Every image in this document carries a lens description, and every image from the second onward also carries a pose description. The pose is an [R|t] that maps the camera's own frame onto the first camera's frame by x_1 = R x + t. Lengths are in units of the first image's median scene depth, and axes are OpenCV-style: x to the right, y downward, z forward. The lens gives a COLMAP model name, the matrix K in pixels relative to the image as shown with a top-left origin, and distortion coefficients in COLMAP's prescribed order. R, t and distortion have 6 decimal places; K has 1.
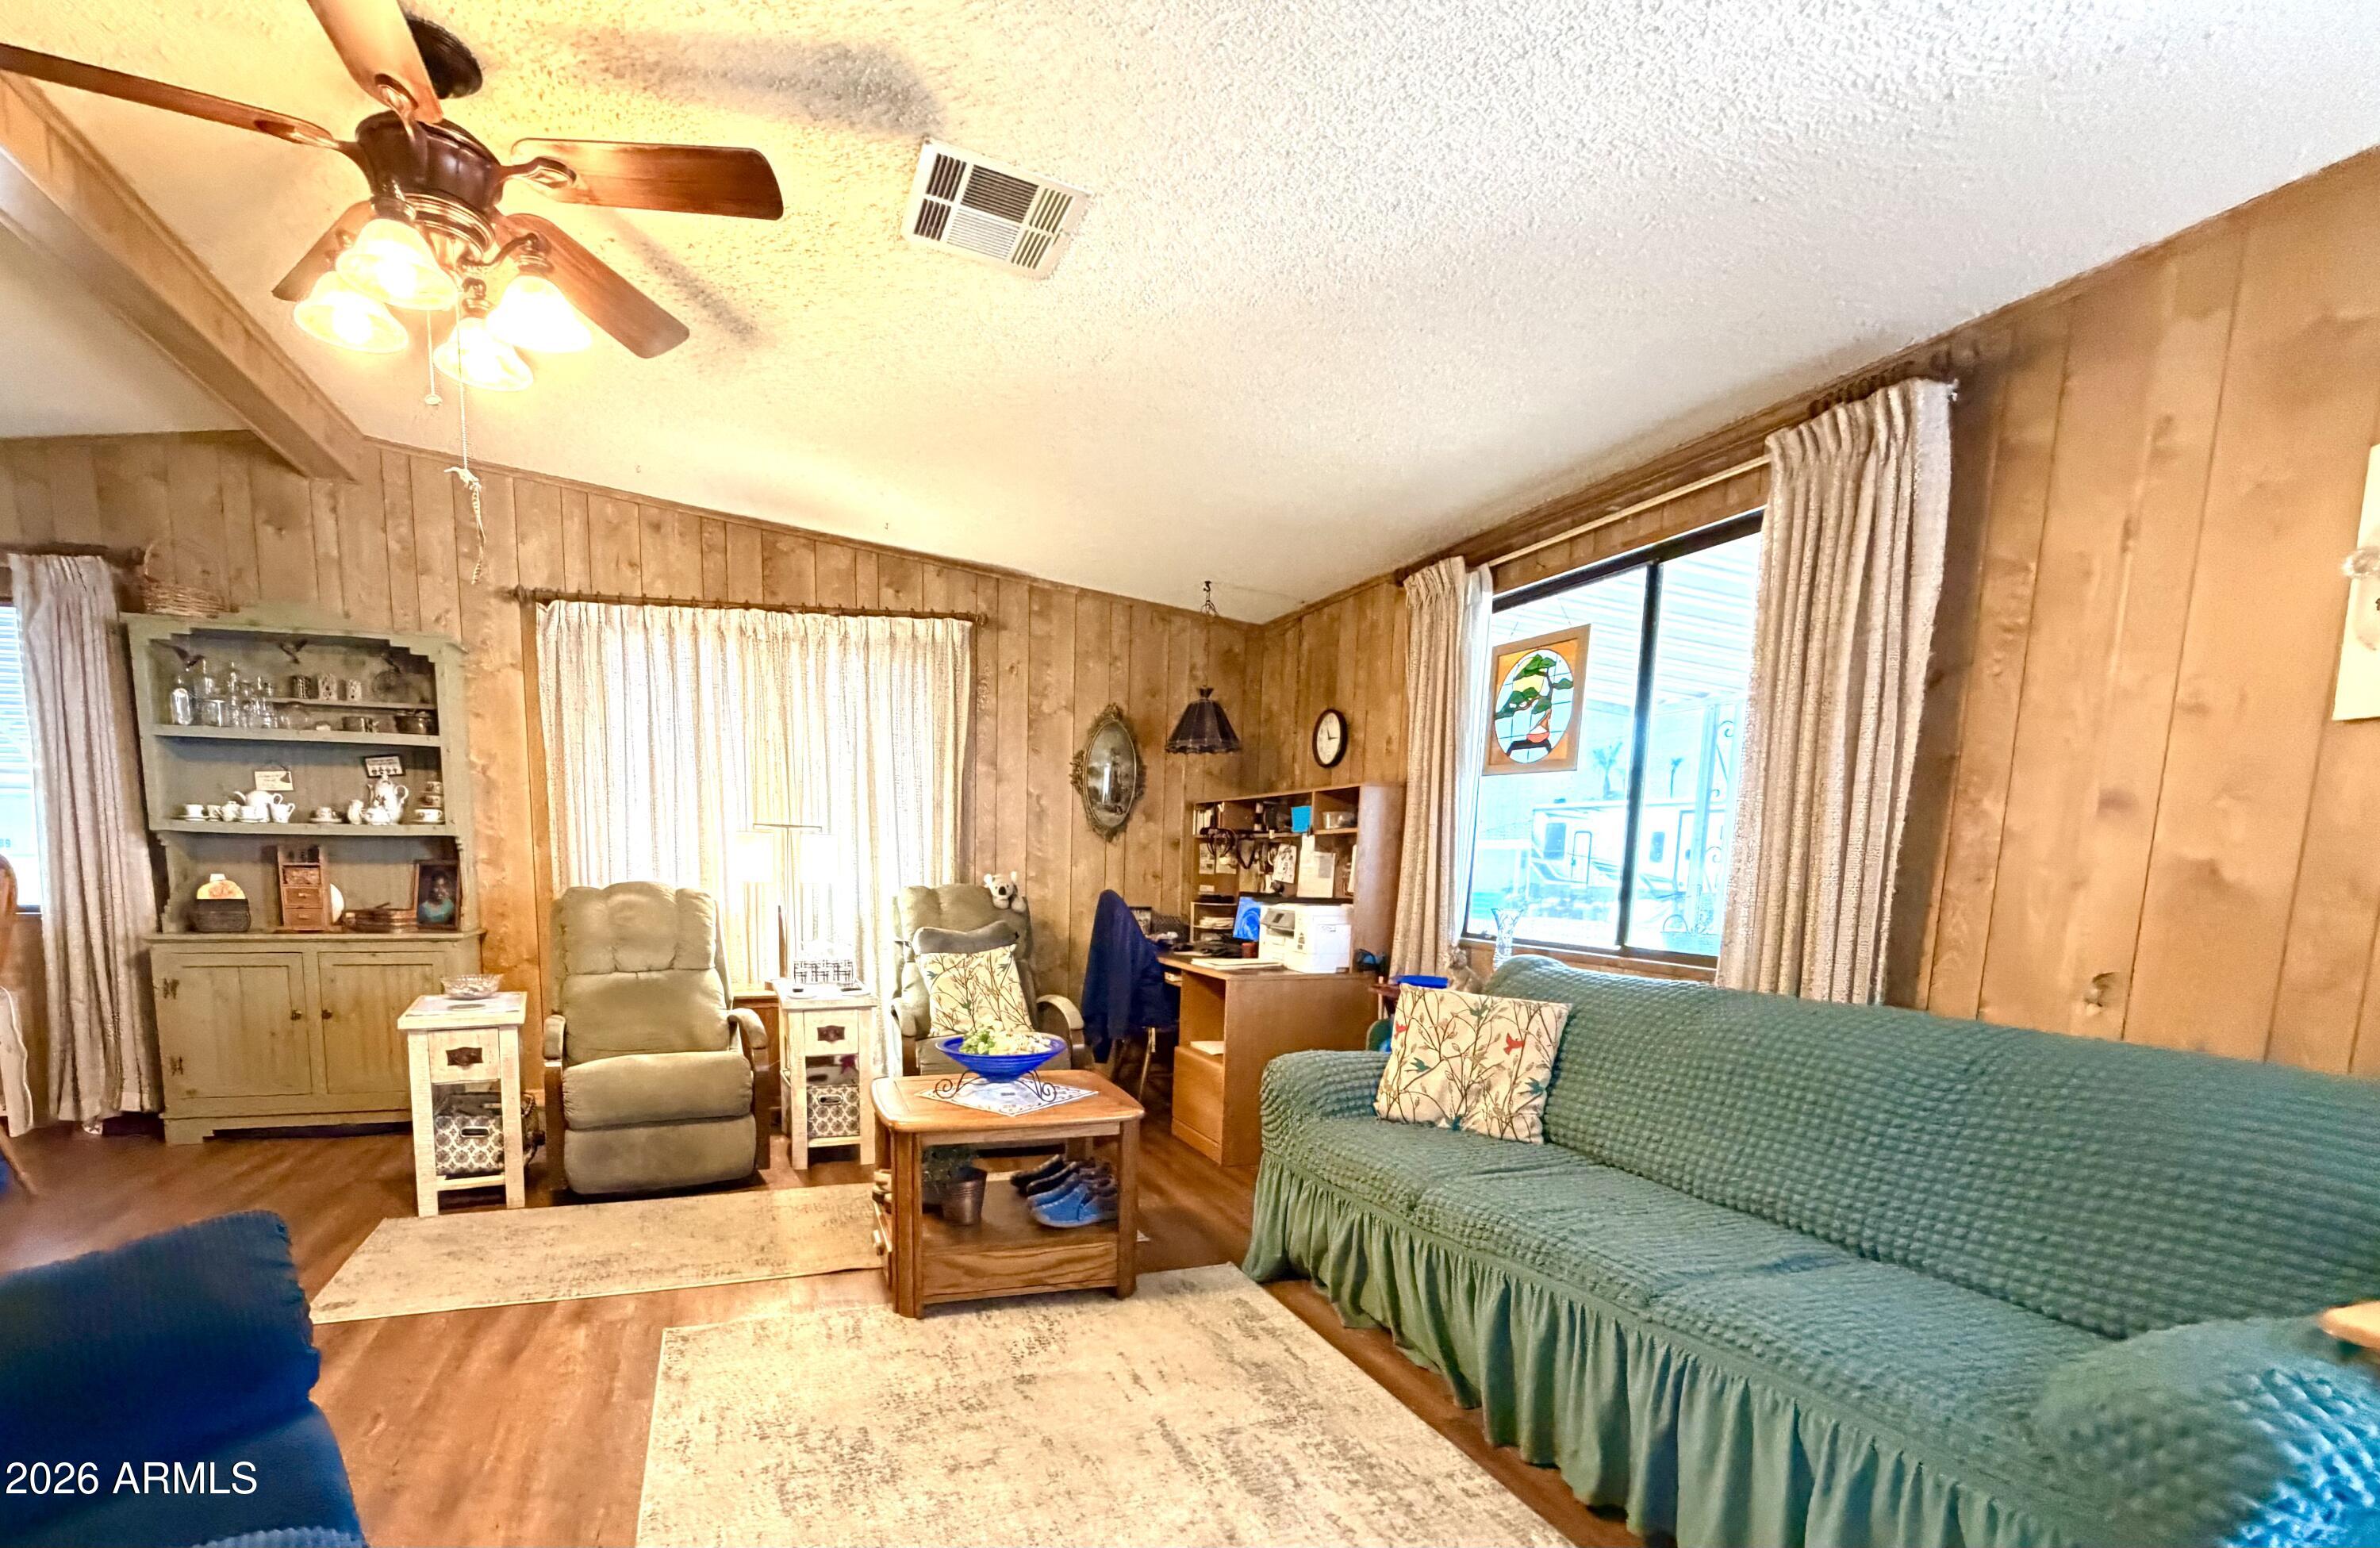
lens RADIAL K [[986.1, 0, 1190.1], [0, 986.1, 989.1], [0, 0, 1]] dist [-0.000304, -0.000011]
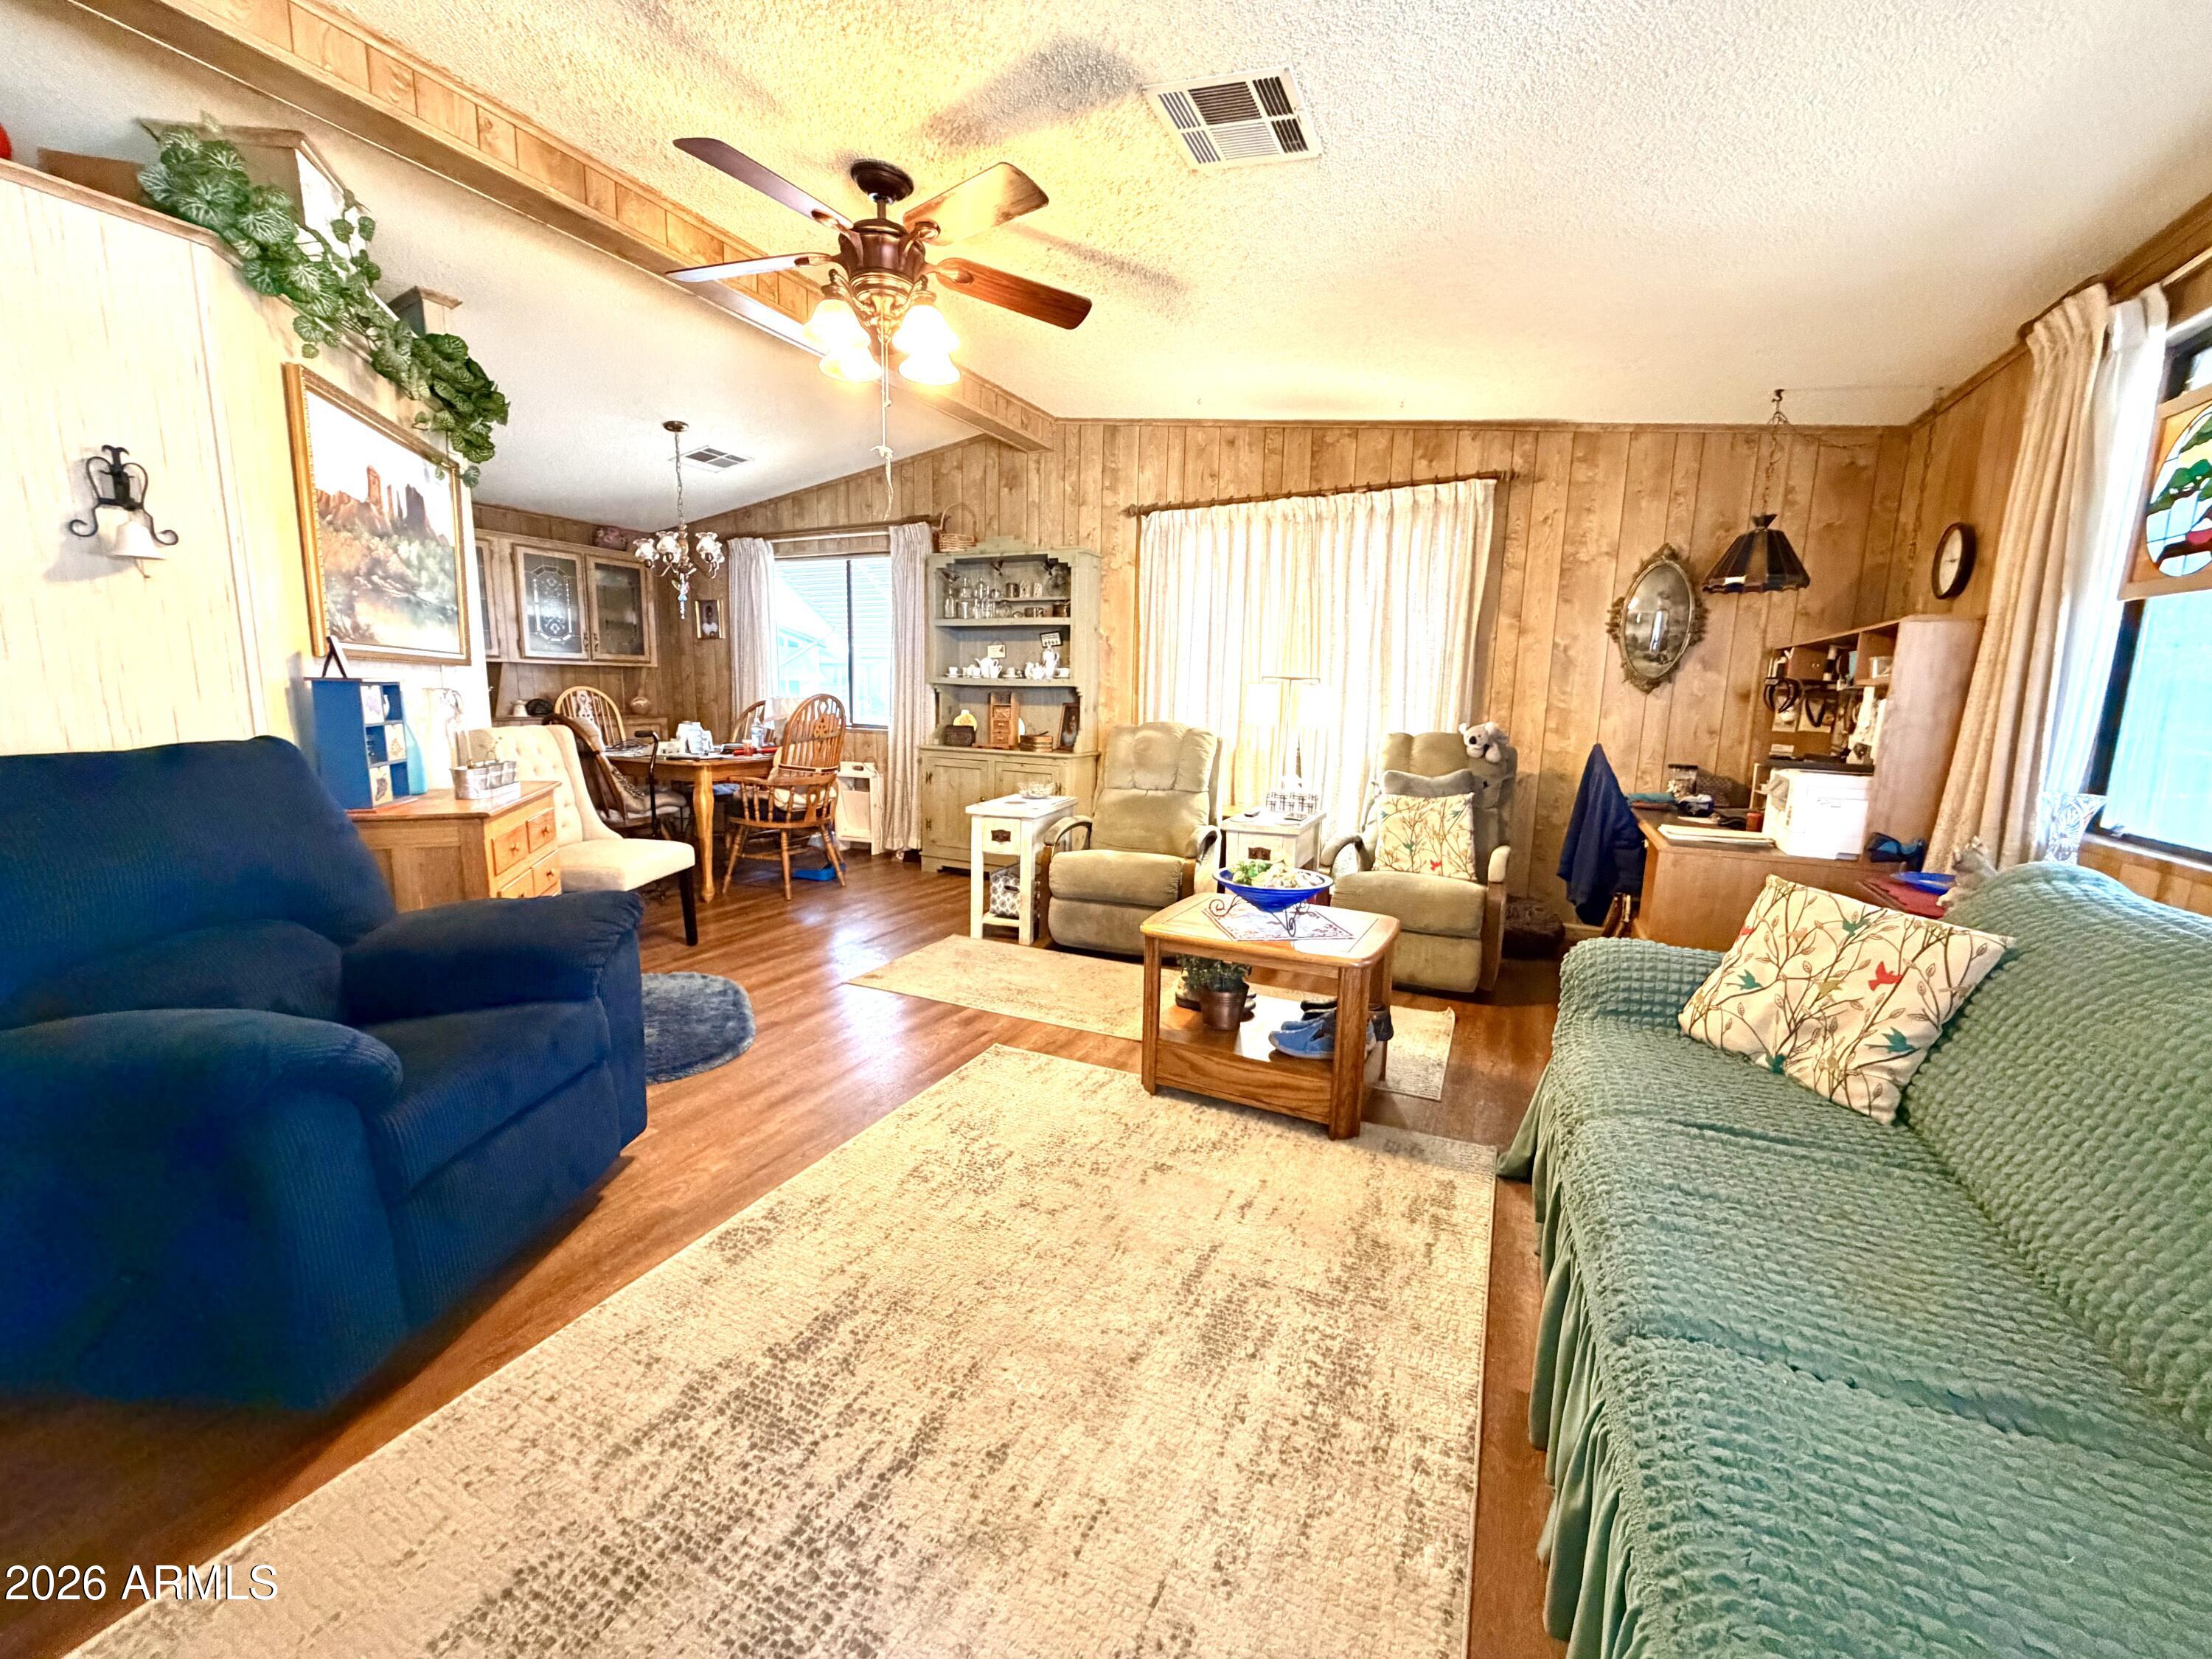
lens RADIAL K [[877.7, 0, 1106.0], [0, 877.7, 829.5], [0, 0, 1]] dist [-0.001750, 0.000033]
pose [[0.748082, 0.107394, -0.654859, 0.160363], [-0.102783, 0.993661, 0.045540, -0.011479], [0.655598, 0.033241, 0.754378, 0.073999]]
